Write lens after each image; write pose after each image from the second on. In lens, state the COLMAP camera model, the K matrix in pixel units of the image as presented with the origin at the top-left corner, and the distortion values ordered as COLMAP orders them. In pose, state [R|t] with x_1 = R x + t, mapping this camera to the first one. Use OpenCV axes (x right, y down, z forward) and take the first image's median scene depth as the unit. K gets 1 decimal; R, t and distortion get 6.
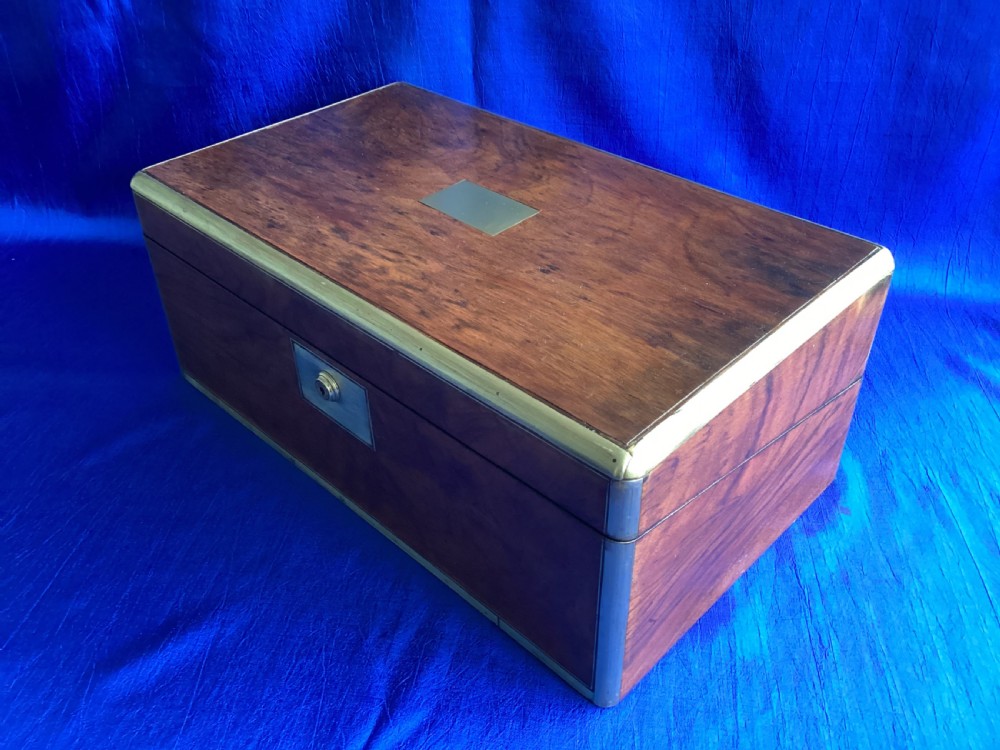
lens RADIAL K [[899.5, 0, 500.0], [0, 899.5, 375.0], [0, 0, 1]] dist [0.131513, -0.271829]
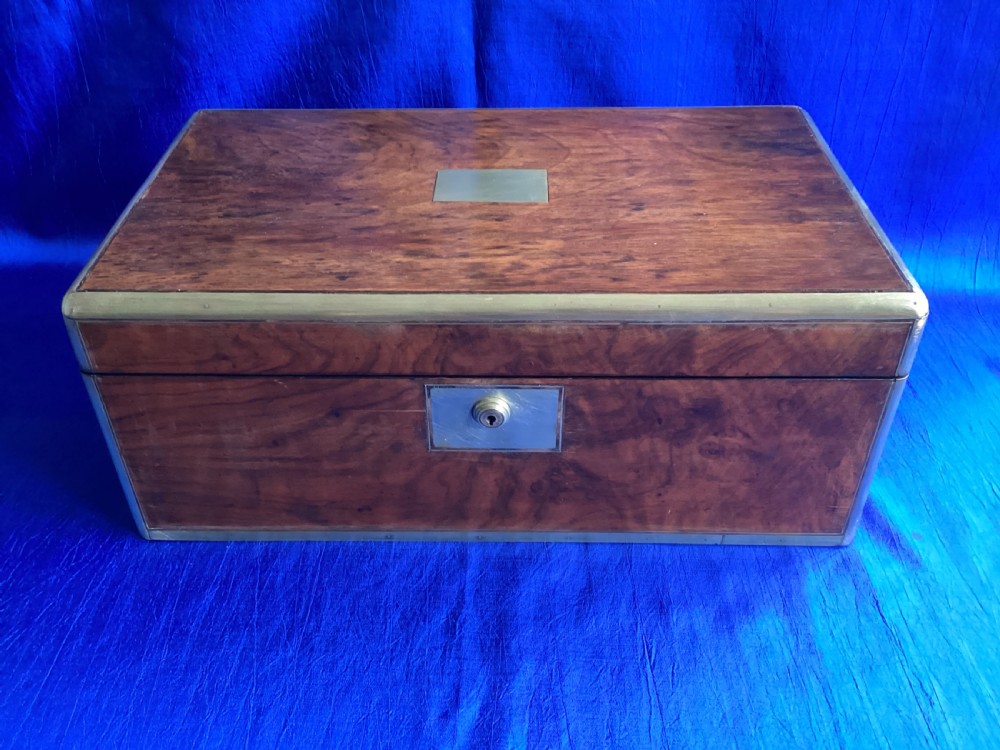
lens RADIAL K [[899.5, 0, 500.0], [0, 899.5, 375.0], [0, 0, 1]] dist [0.131513, -0.271829]
pose [[0.730042, -0.414330, 0.543478, -0.660260], [0.411357, 0.901469, 0.134682, -0.139756], [-0.545732, 0.125240, 0.828548, 0.243574]]
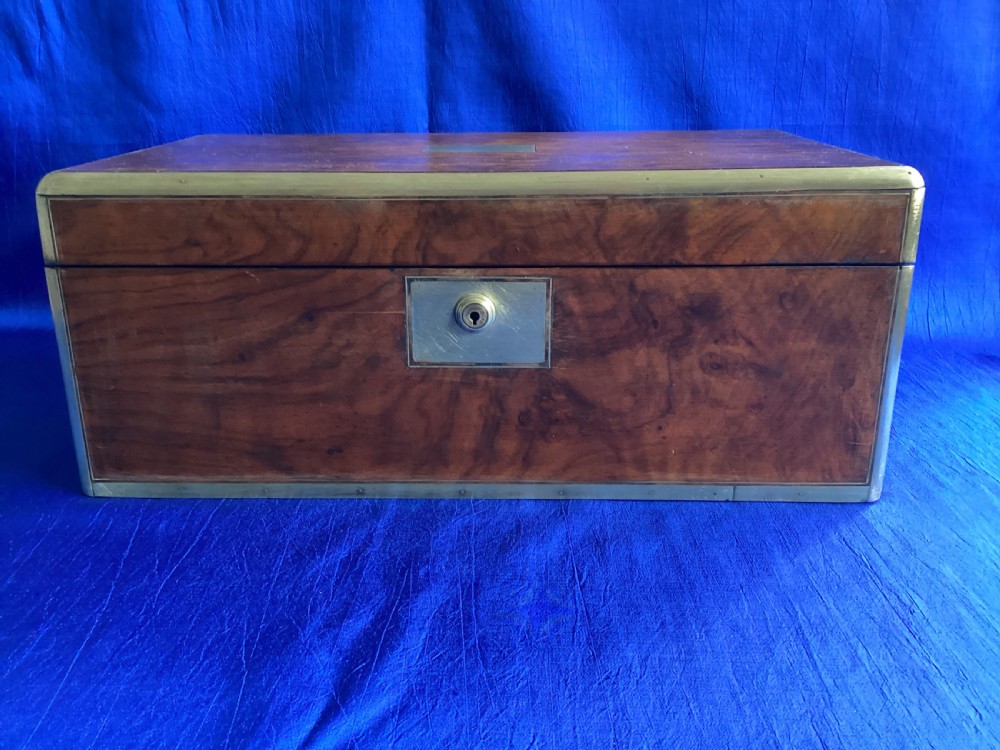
lens RADIAL K [[899.5, 0, 500.0], [0, 899.5, 375.0], [0, 0, 1]] dist [0.131513, -0.271829]
pose [[0.733032, -0.213101, 0.645951, -0.734013], [0.406871, 0.898398, -0.165337, 0.214746], [-0.545088, 0.384016, 0.745259, 0.379813]]
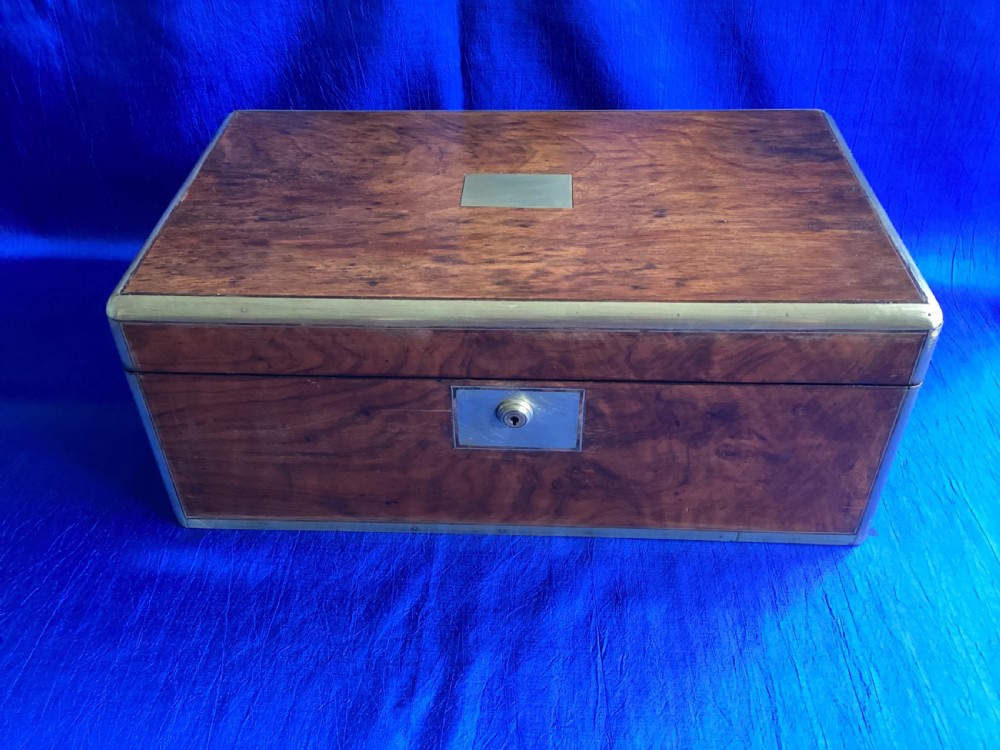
lens RADIAL K [[899.5, 0, 500.0], [0, 899.5, 375.0], [0, 0, 1]] dist [0.131513, -0.271829]
pose [[0.748831, -0.418968, 0.513535, -0.667348], [0.404666, 0.902675, 0.146370, -0.167266], [-0.524879, 0.098204, 0.845493, 0.212759]]
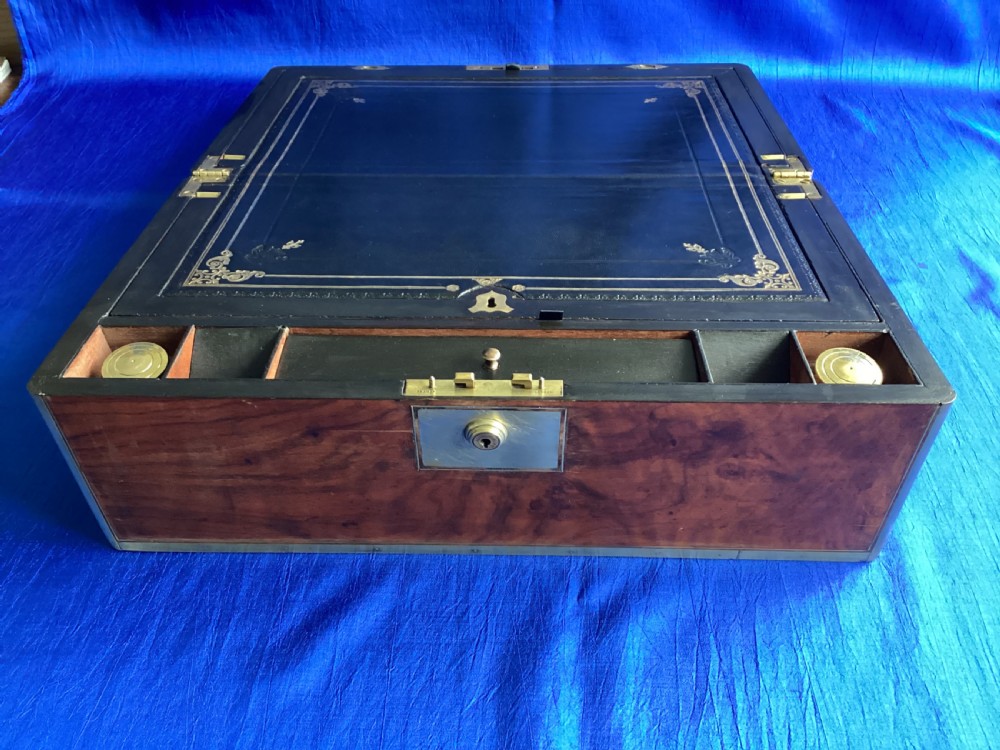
lens RADIAL K [[899.5, 0, 500.0], [0, 899.5, 375.0], [0, 0, 1]] dist [0.131513, -0.271829]
pose [[0.735691, -0.473522, 0.484289, -0.549819], [0.411590, 0.880398, 0.235571, -0.220464], [-0.537915, 0.026021, 0.842597, 0.309495]]
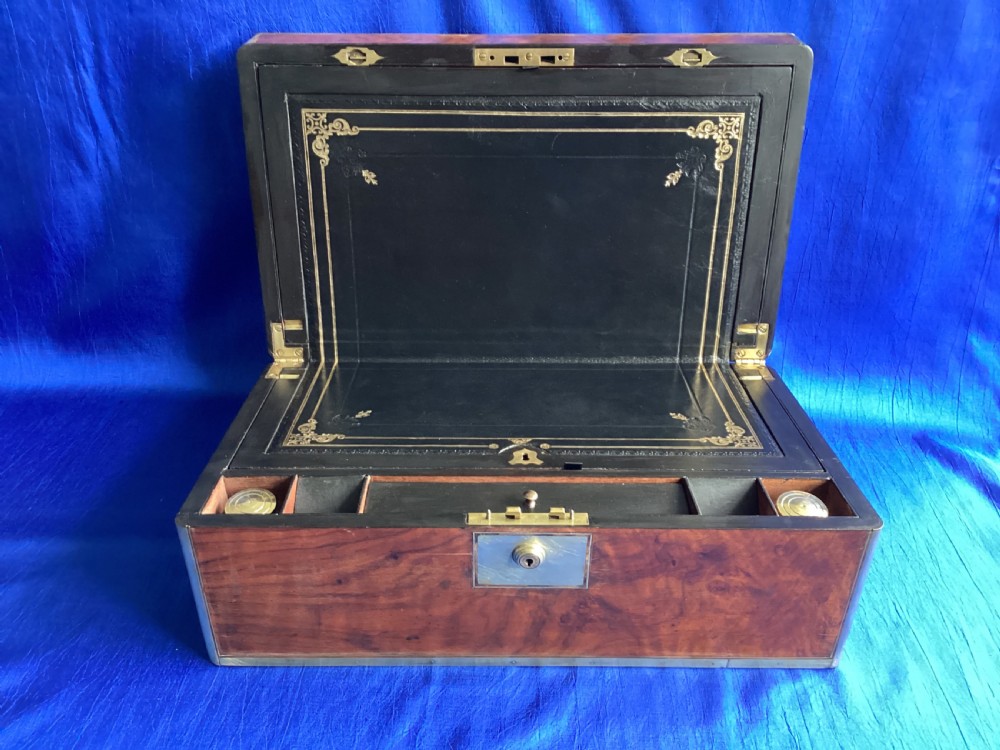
lens RADIAL K [[899.5, 0, 500.0], [0, 899.5, 375.0], [0, 0, 1]] dist [0.131513, -0.271829]
pose [[0.717339, -0.365832, 0.592952, -0.762405], [0.408229, 0.910359, 0.067796, -0.264380], [-0.564601, 0.193427, 0.802379, 0.136039]]
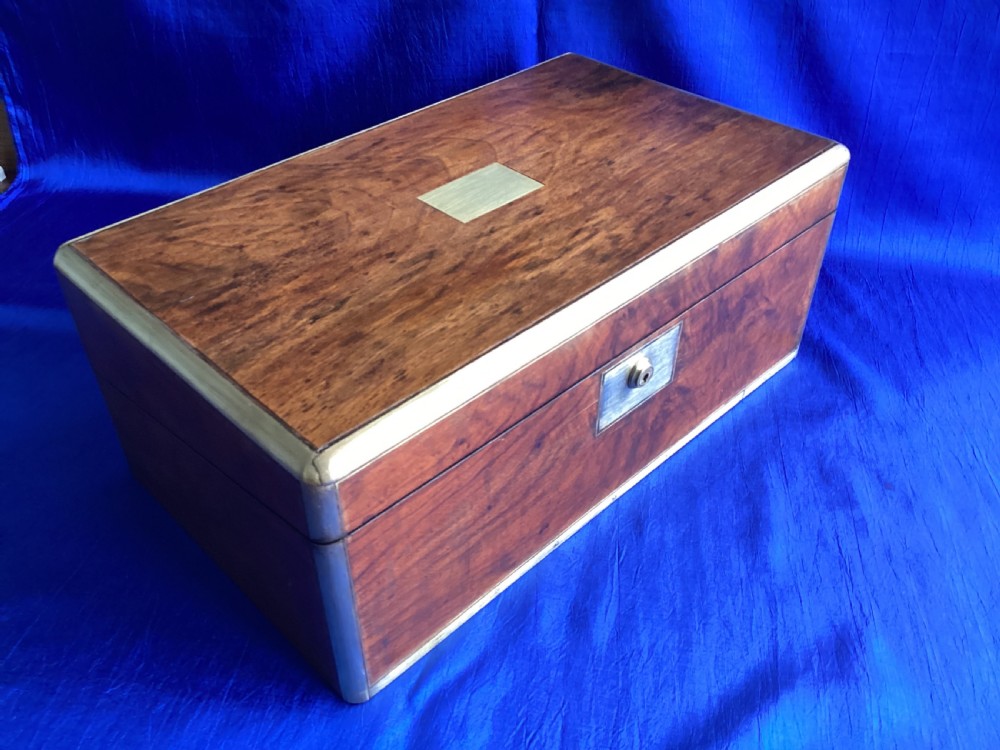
lens RADIAL K [[899.5, 0, 500.0], [0, 899.5, 375.0], [0, 0, 1]] dist [0.131513, -0.271829]
pose [[0.028147, -0.621977, 0.782529, -0.964602], [0.604638, 0.633983, 0.482160, -0.551545], [-0.796003, 0.459576, 0.393916, 0.737838]]
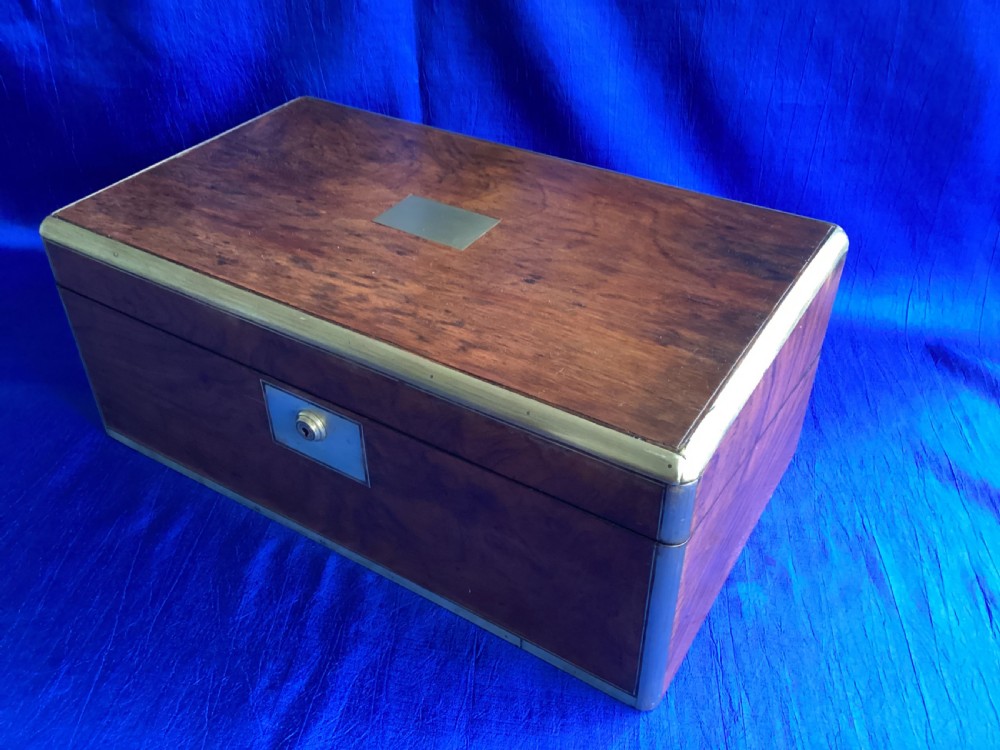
lens RADIAL K [[899.5, 0, 500.0], [0, 899.5, 375.0], [0, 0, 1]] dist [0.131513, -0.271829]
pose [[0.977267, -0.121022, 0.174075, -0.155254], [0.120511, 0.992620, 0.013541, -0.029216], [-0.174429, 0.007745, 0.984639, 0.037064]]
